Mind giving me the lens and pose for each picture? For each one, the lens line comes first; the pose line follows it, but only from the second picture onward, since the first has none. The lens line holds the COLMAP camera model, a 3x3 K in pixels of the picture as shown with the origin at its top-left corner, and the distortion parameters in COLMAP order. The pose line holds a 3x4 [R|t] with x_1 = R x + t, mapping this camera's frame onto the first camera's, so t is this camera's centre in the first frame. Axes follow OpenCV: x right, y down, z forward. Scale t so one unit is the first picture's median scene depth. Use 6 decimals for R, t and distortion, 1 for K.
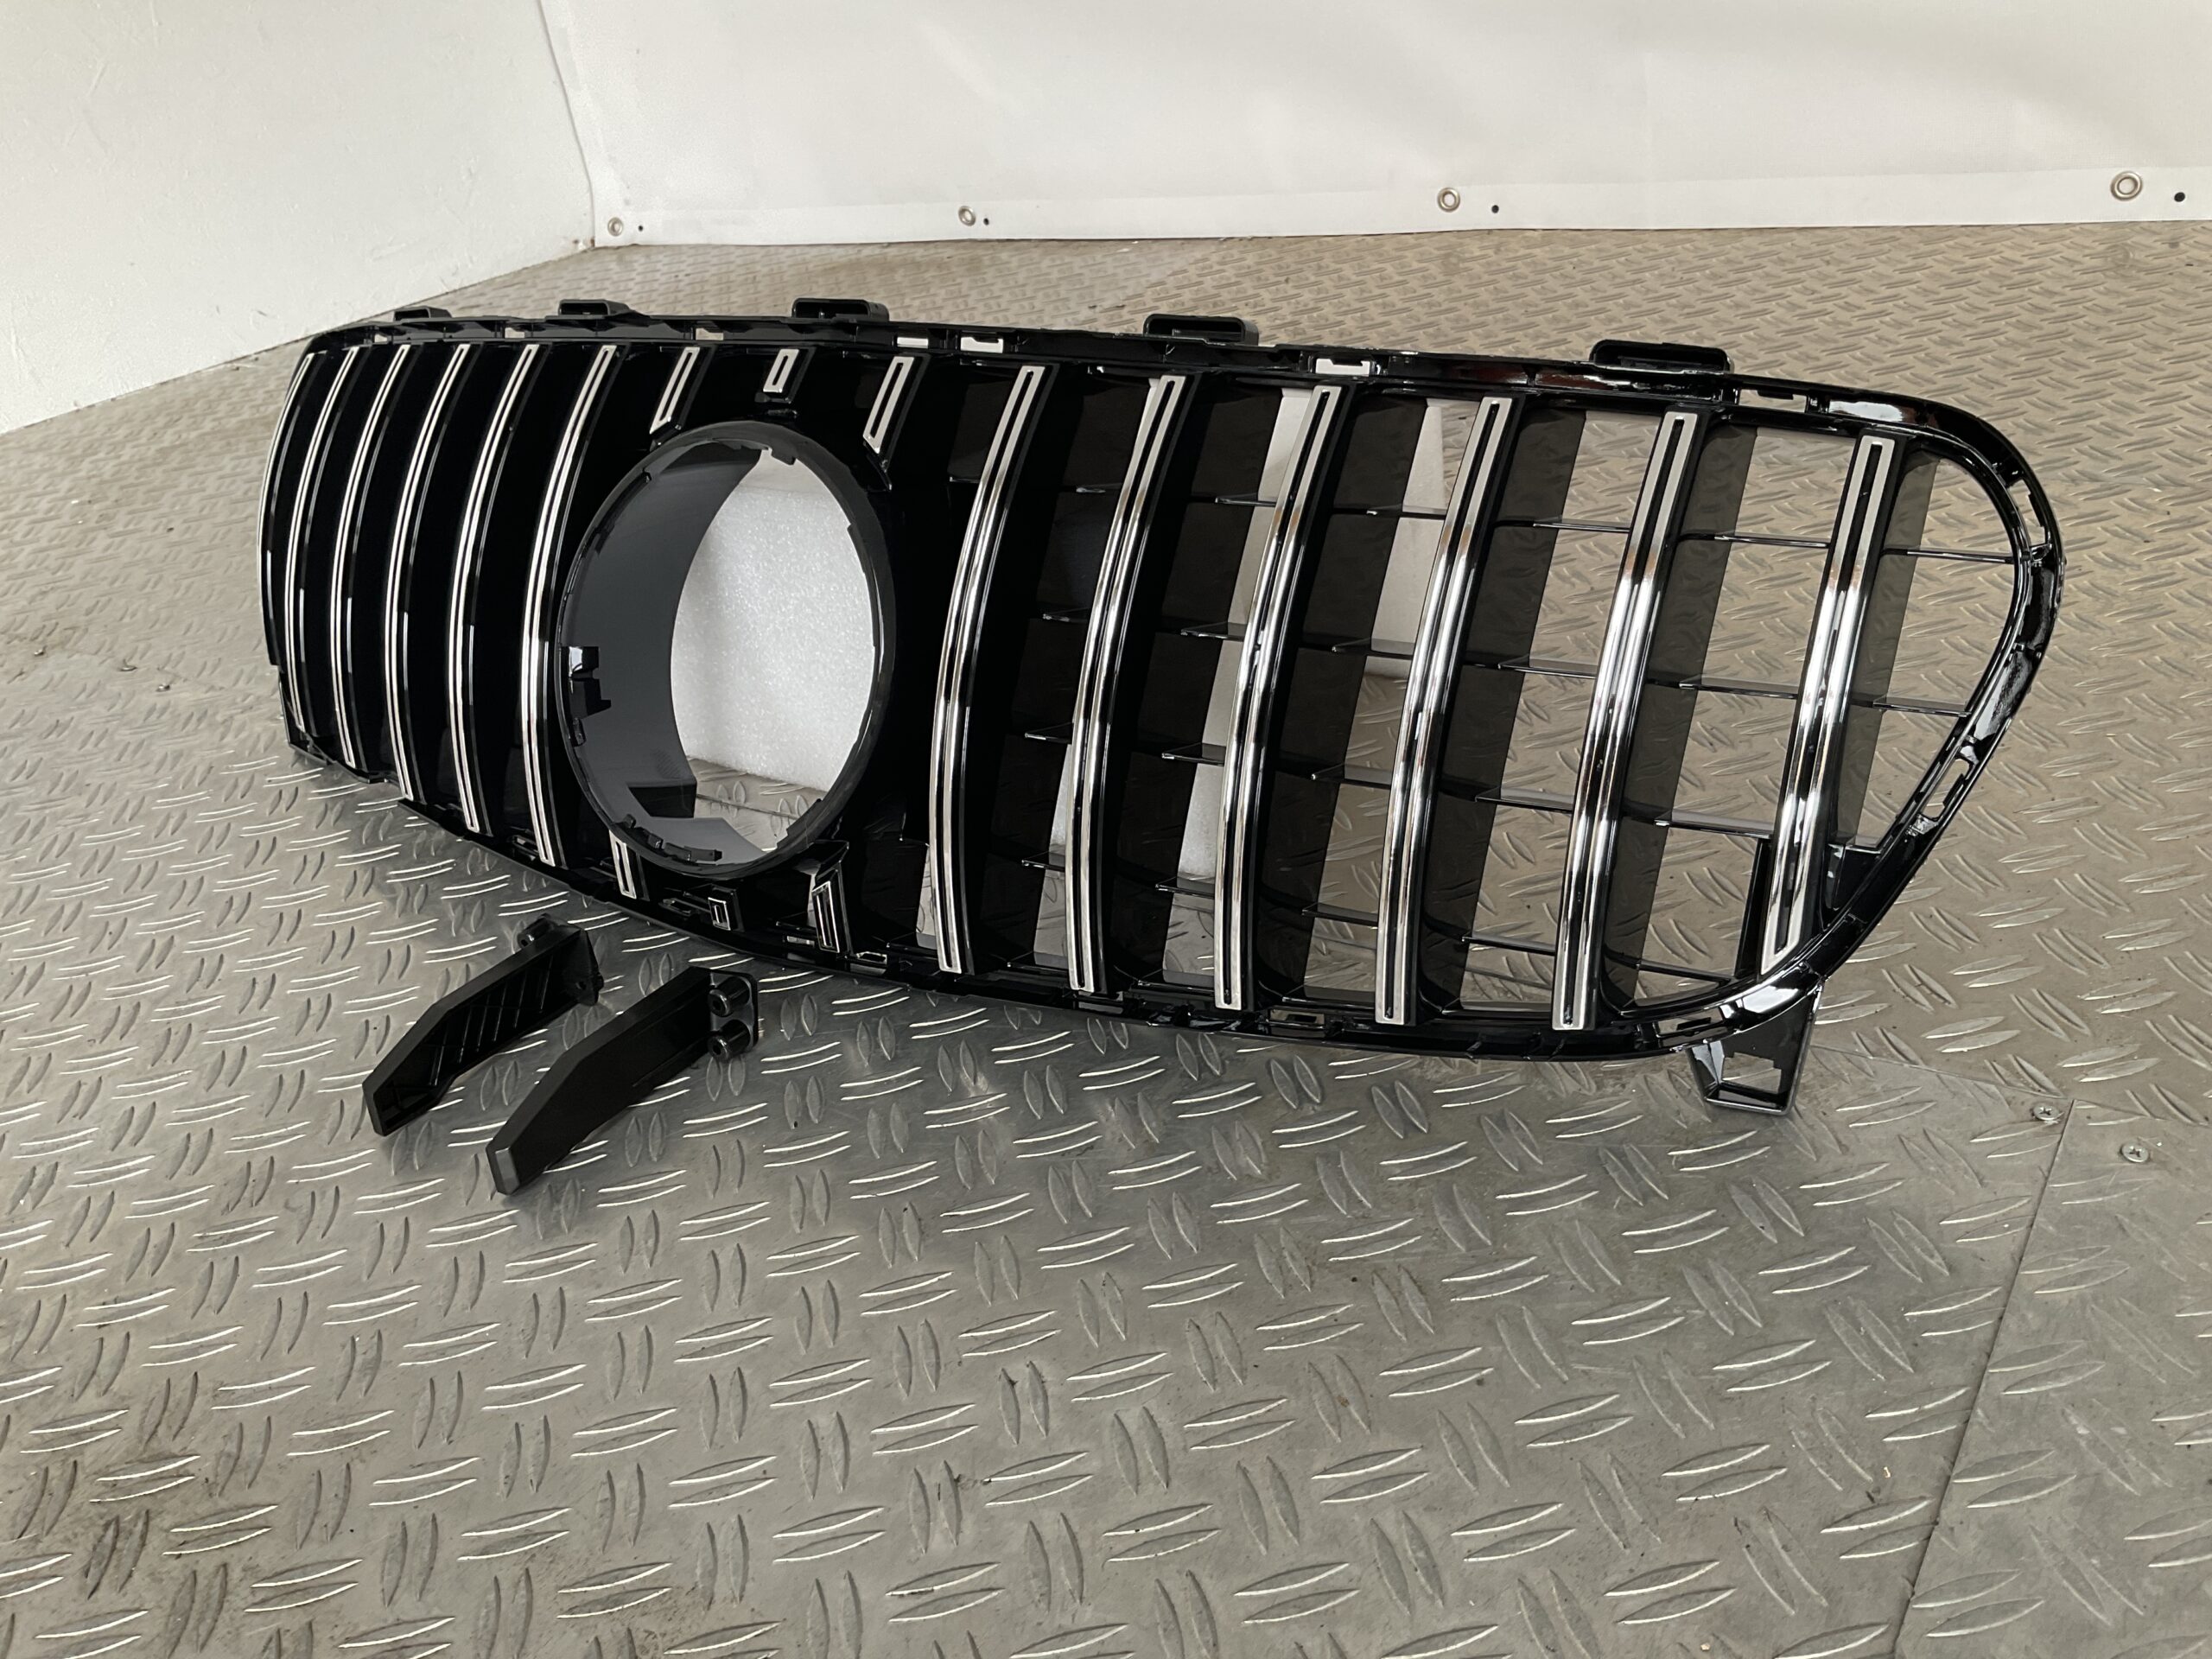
lens RADIAL K [[1874.8, 0, 1114.2], [0, 1874.8, 817.2], [0, 0, 1]] dist [0.083176, -0.180019]
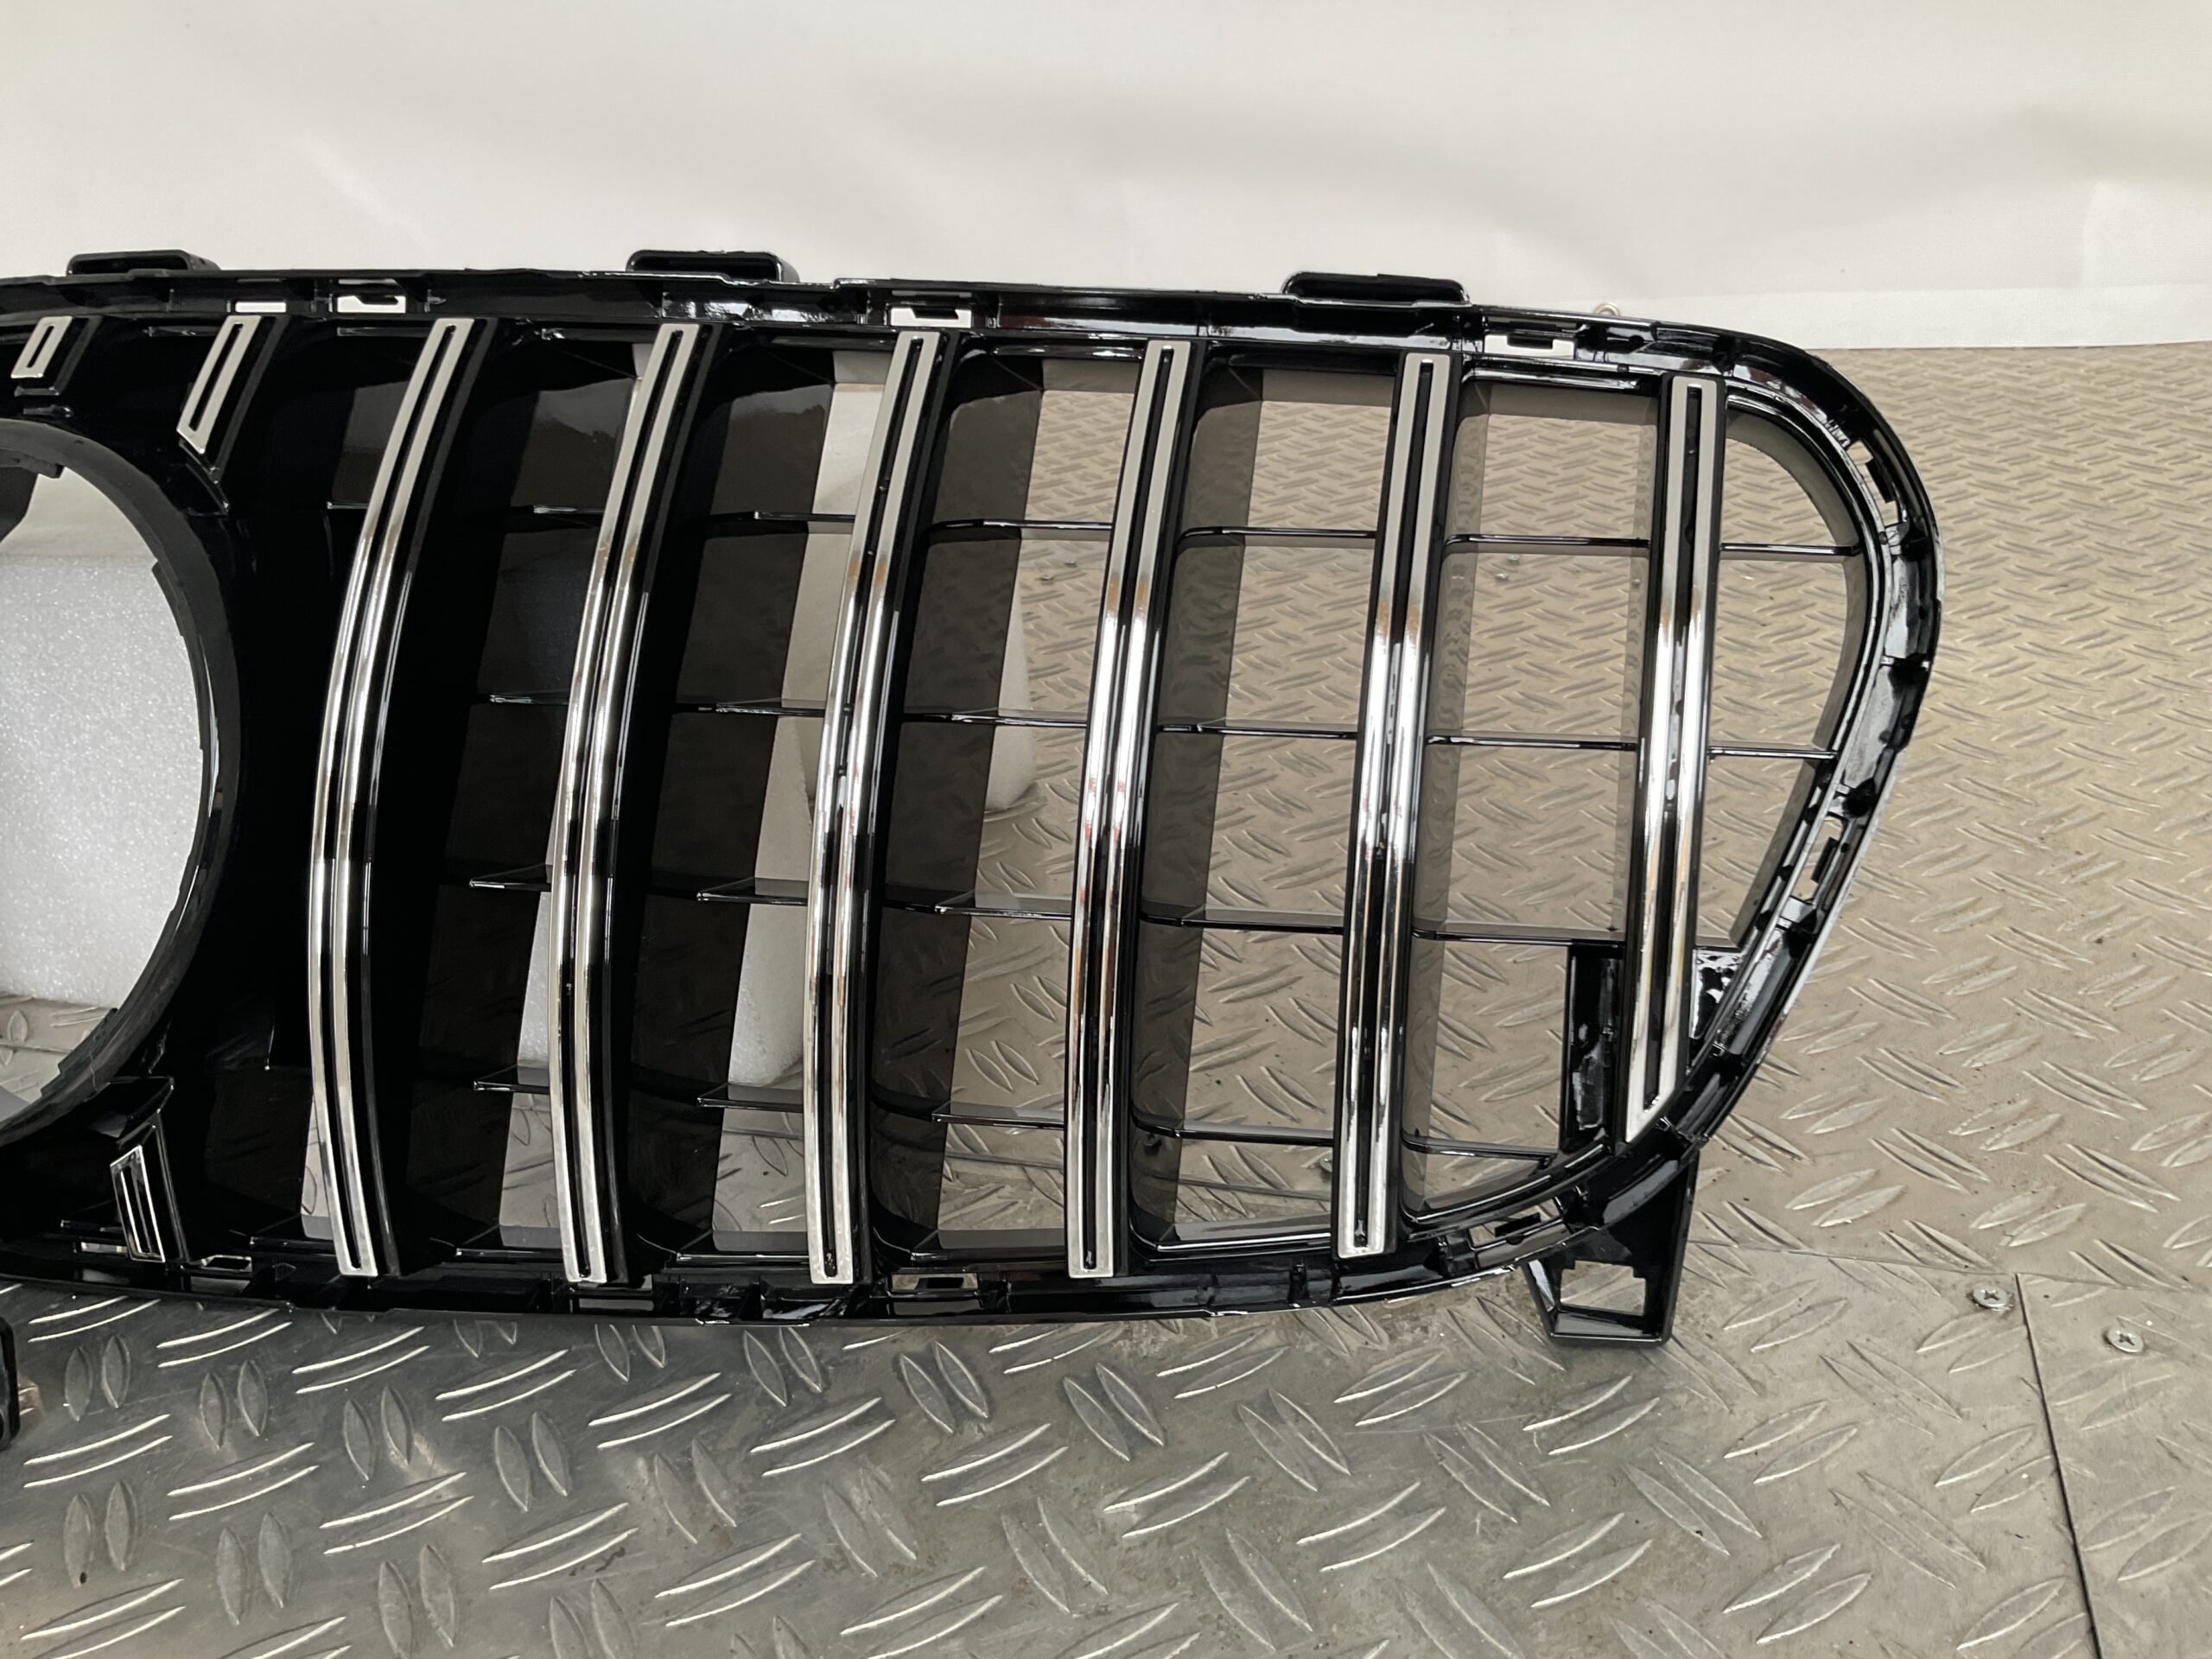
lens RADIAL K [[1874.8, 0, 1114.2], [0, 1874.8, 817.2], [0, 0, 1]] dist [0.083176, -0.180019]
pose [[0.957919, -0.051011, 0.282469, -0.018765], [0.083251, 0.991157, -0.103331, 0.019421], [-0.274700, 0.122499, 0.953695, 0.340893]]
